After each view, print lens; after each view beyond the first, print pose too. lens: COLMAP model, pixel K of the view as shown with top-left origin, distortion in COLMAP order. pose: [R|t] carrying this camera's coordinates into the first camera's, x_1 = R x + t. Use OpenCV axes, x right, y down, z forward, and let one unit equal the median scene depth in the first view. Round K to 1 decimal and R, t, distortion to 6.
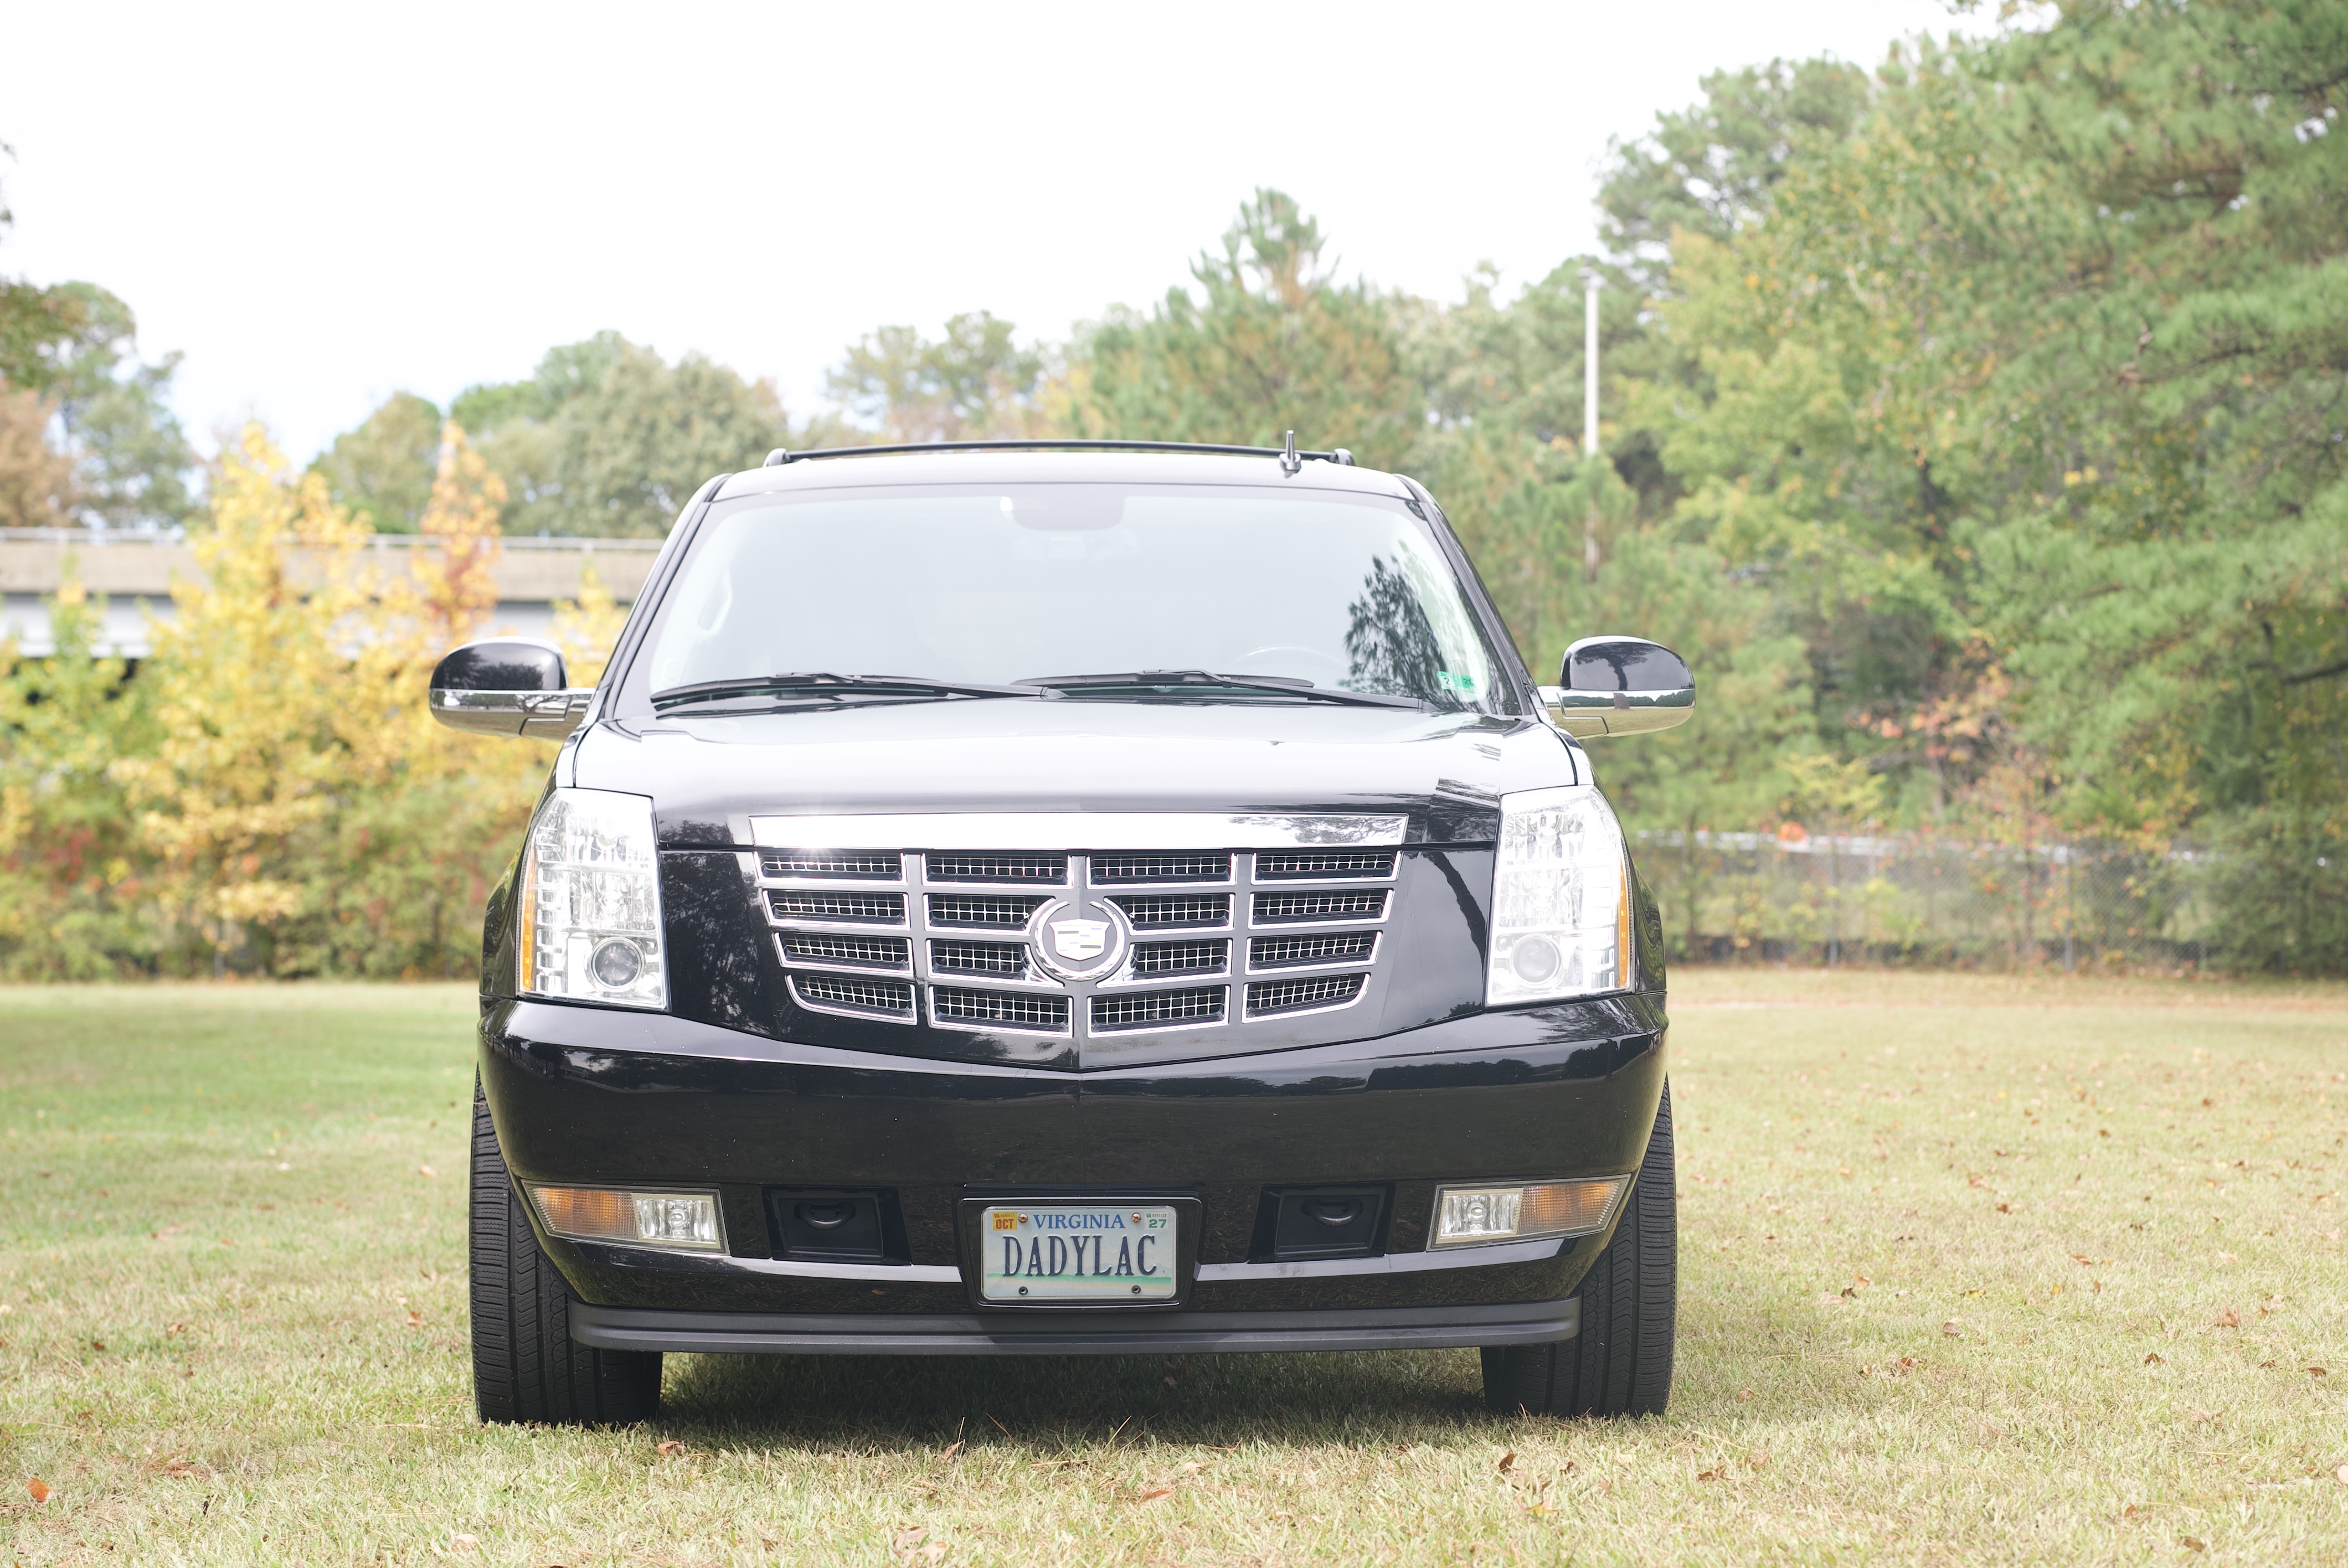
lens RADIAL K [[5555.1, 0, 1174.0], [0, 5555.1, 784.0], [0, 0, 1]] dist [0.148024, -0.122971]
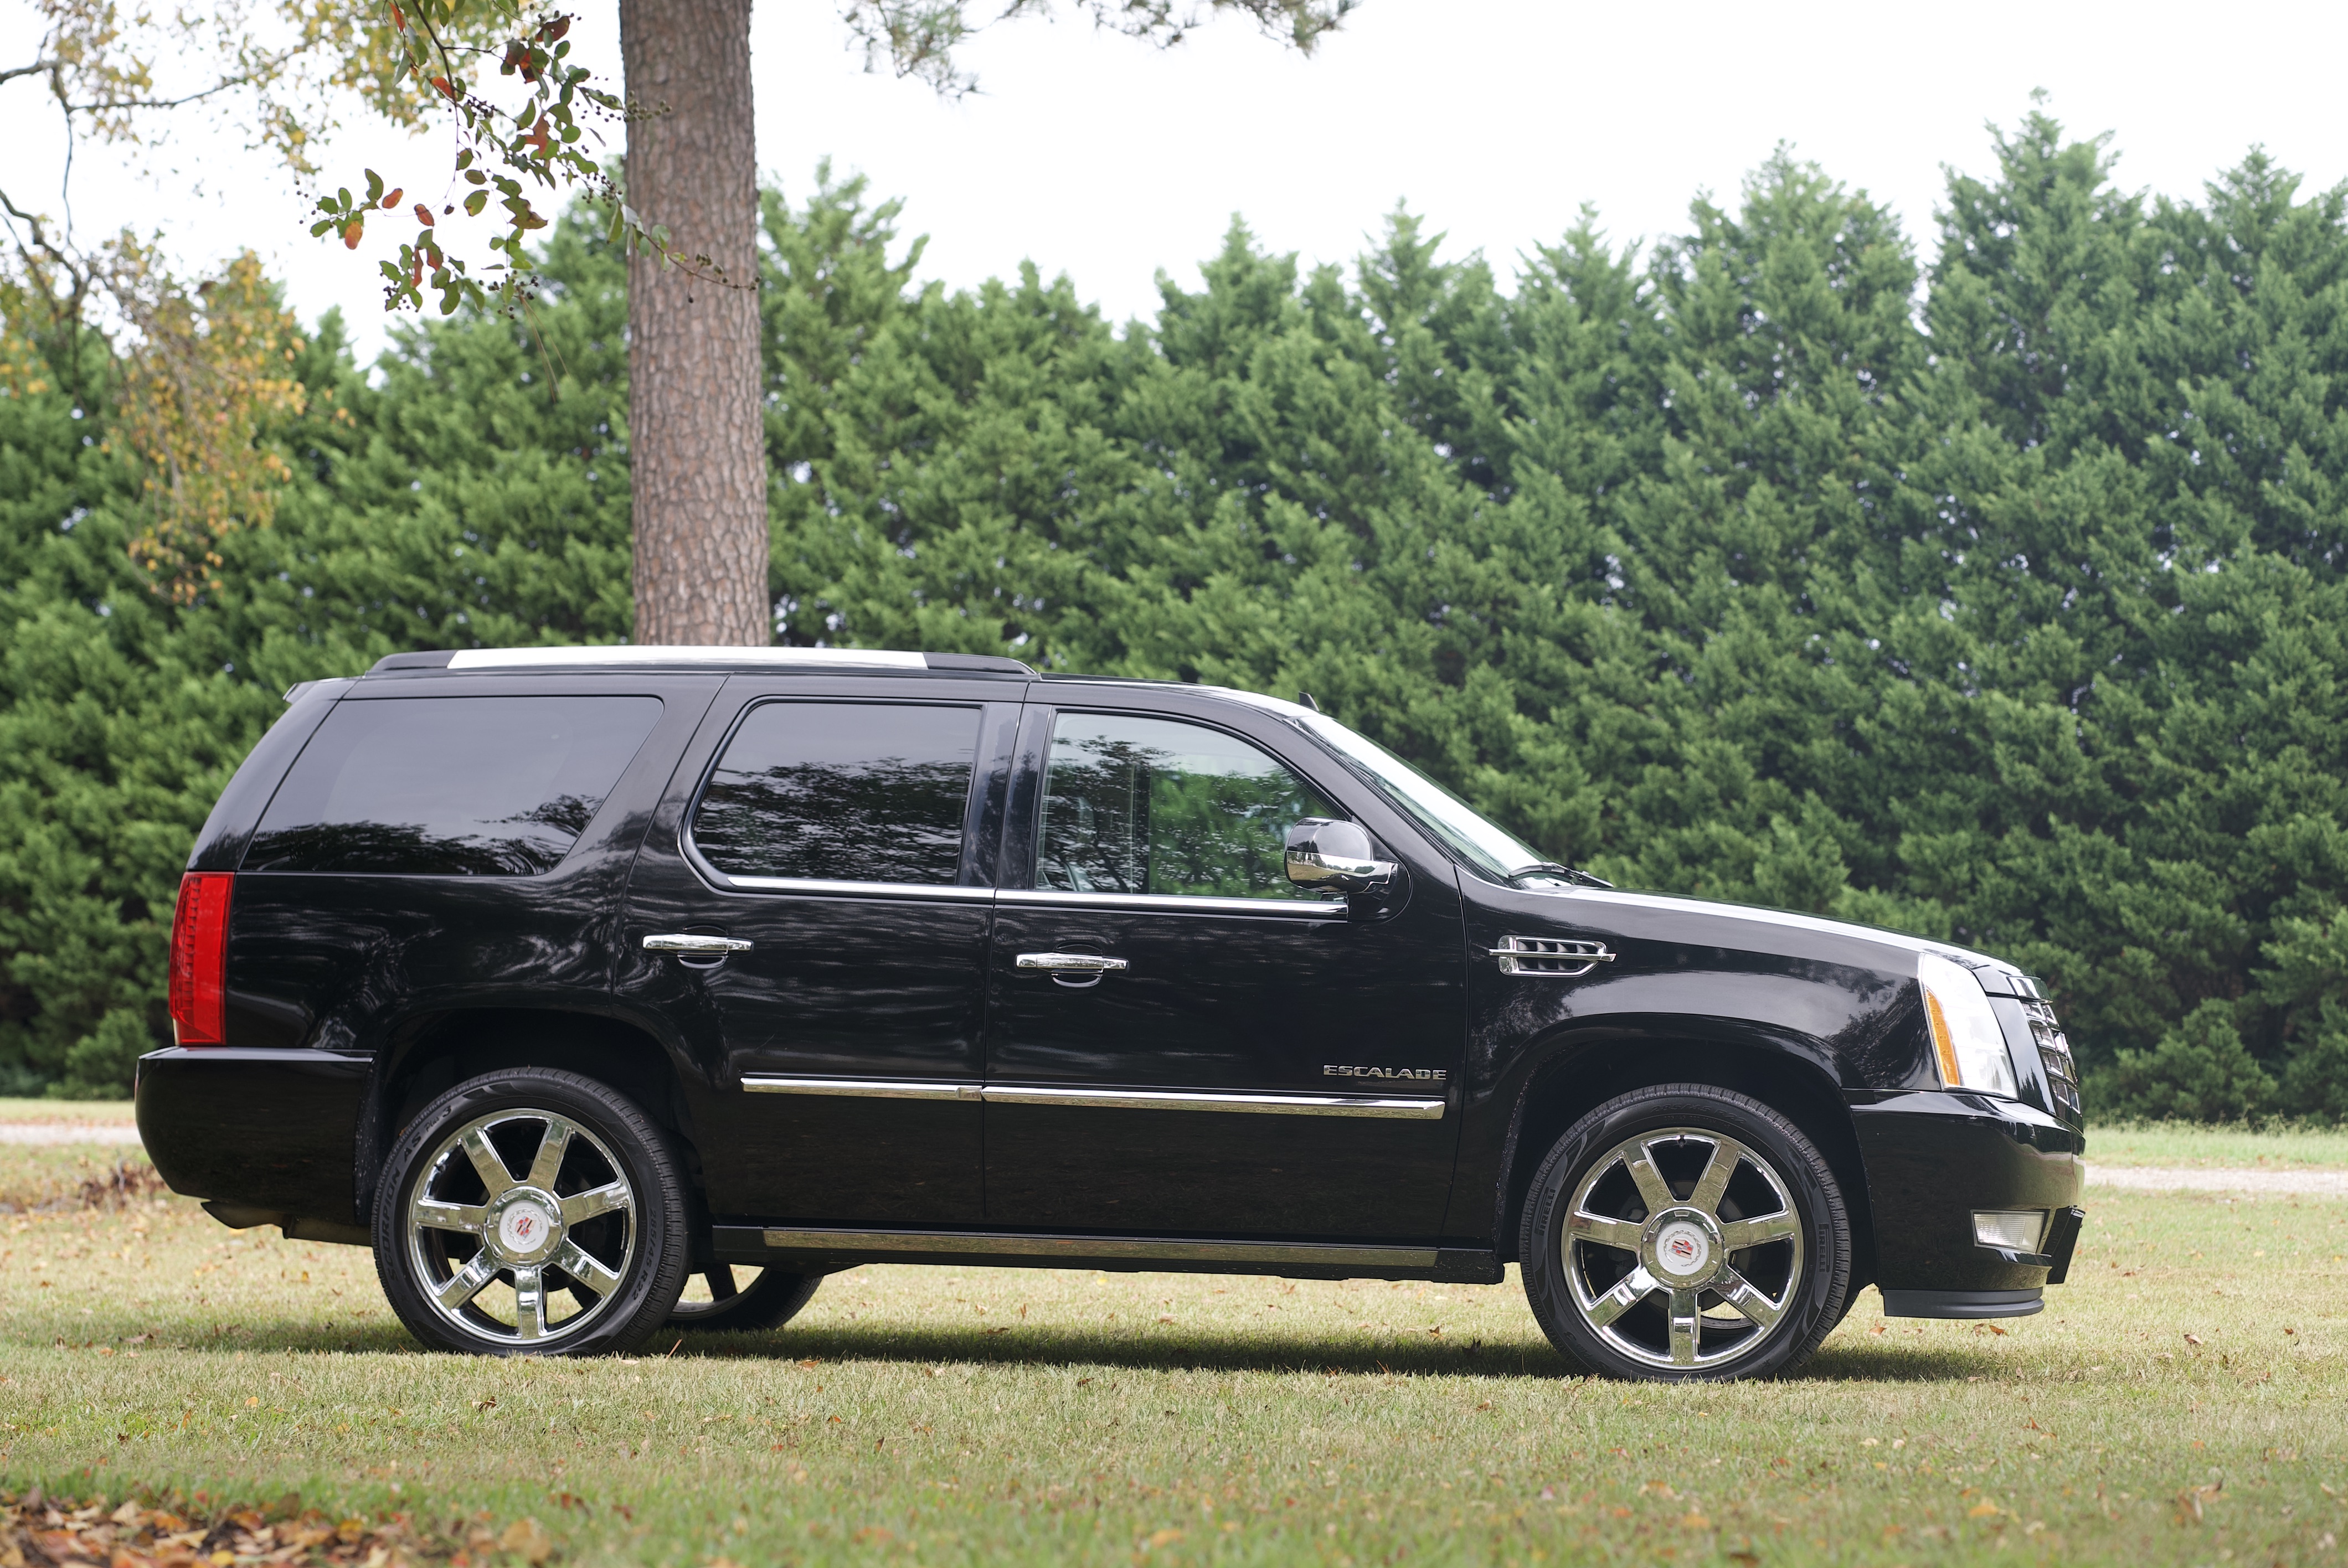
lens RADIAL K [[5555.1, 0, 1174.0], [0, 5555.1, 784.0], [0, 0, 1]] dist [0.148024, -0.122971]
pose [[0.186174, 0.056224, 0.980907, -1.690070], [-0.035223, 0.998102, -0.050525, 0.040119], [-0.981885, -0.025144, 0.187801, 0.946377]]
